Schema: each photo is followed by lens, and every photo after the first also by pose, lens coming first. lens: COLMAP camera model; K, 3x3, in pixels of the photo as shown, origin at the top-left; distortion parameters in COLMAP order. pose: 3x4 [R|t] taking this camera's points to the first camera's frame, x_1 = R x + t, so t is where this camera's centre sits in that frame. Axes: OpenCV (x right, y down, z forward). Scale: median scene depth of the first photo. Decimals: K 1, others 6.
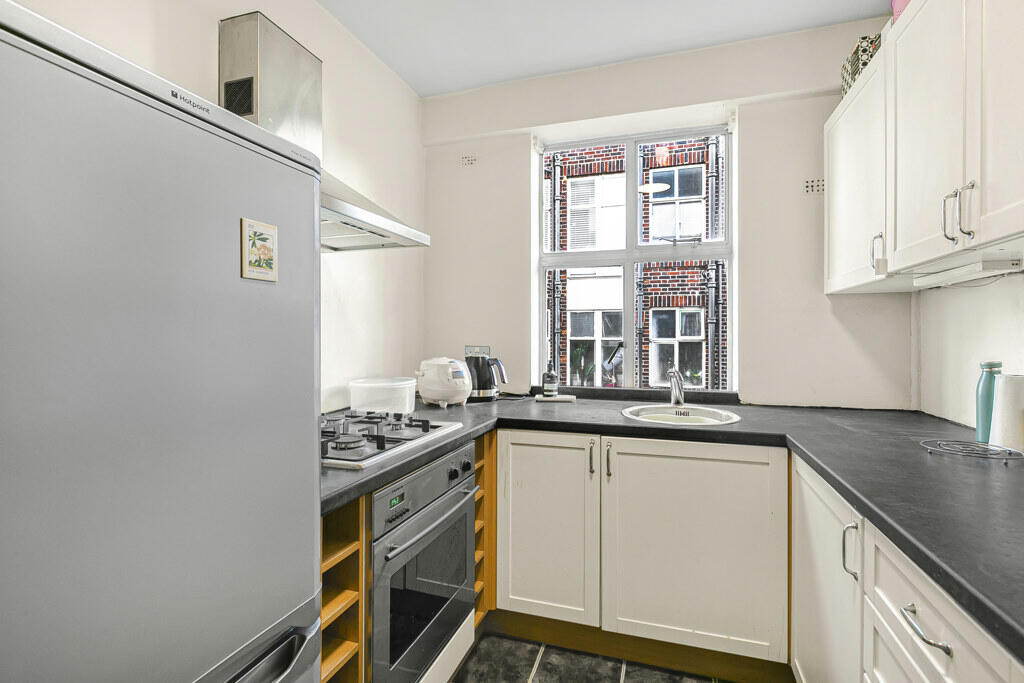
lens RADIAL K [[503.2, 0, 480.9], [0, 503.2, 337.4], [0, 0, 1]] dist [0.000649, -0.001060]
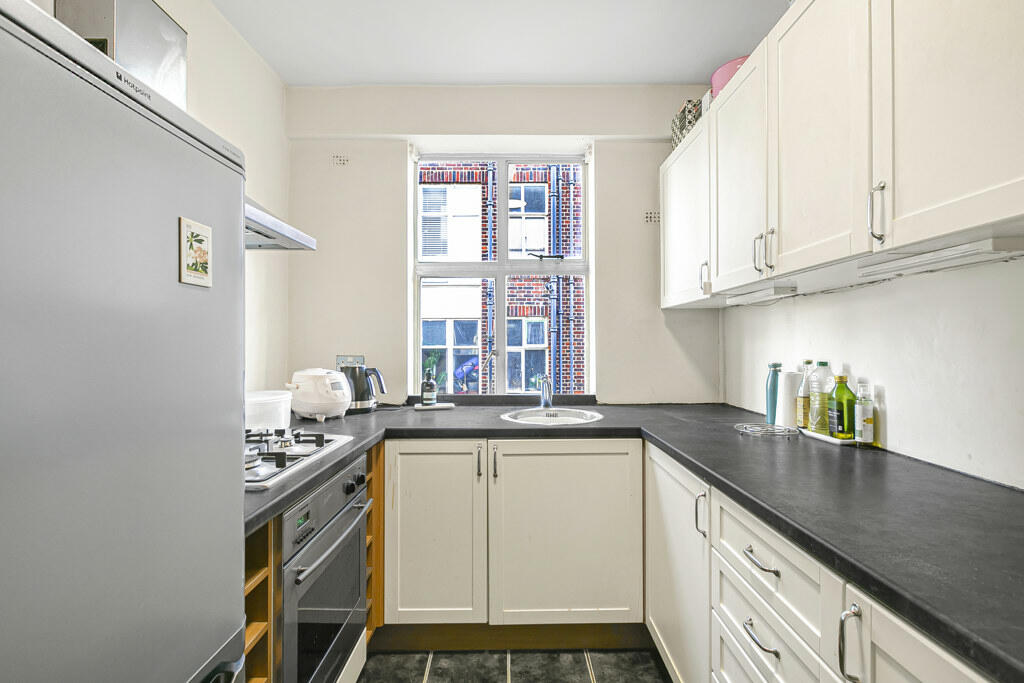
lens RADIAL K [[513.4, 0, 512.0], [0, 513.4, 341.5], [0, 0, 1]] dist [0.000618, -0.000025]
pose [[0.939760, -0.002039, 0.341828, -0.075565], [0.005032, 0.999956, -0.007870, -0.000533], [-0.341797, 0.009116, 0.939730, -0.025324]]
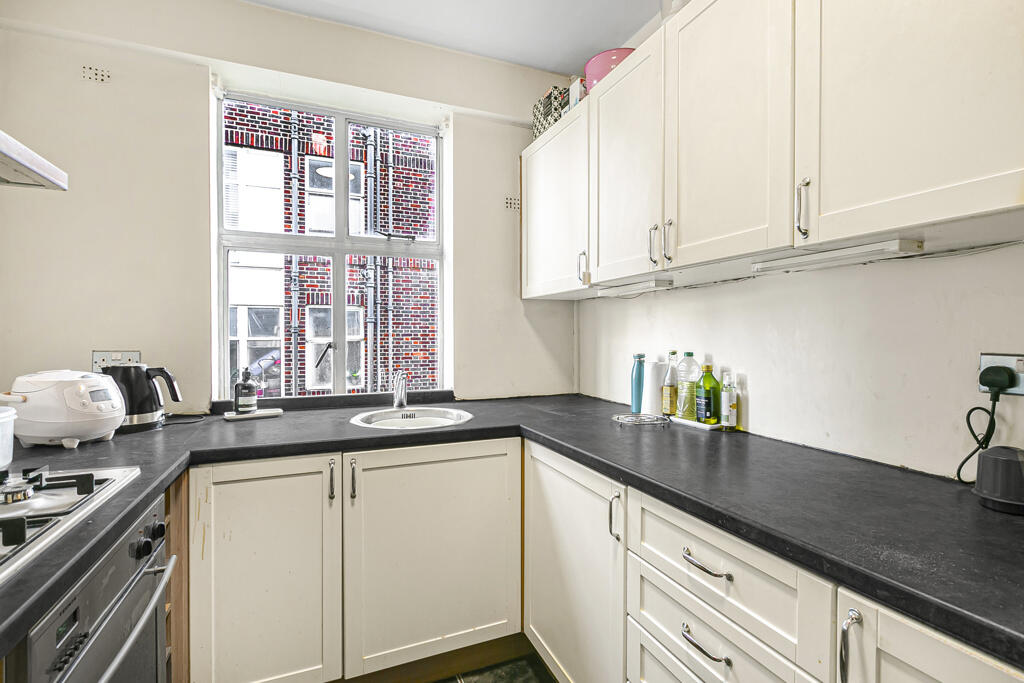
lens RADIAL K [[514.8, 0, 556.2], [0, 514.8, 340.6], [0, 0, 1]] dist [0.001653, 0.000075]
pose [[0.713593, -0.008878, 0.700505, -0.105552], [0.003698, 0.999954, 0.008906, -0.000940], [-0.700551, -0.003765, 0.713592, 0.119420]]
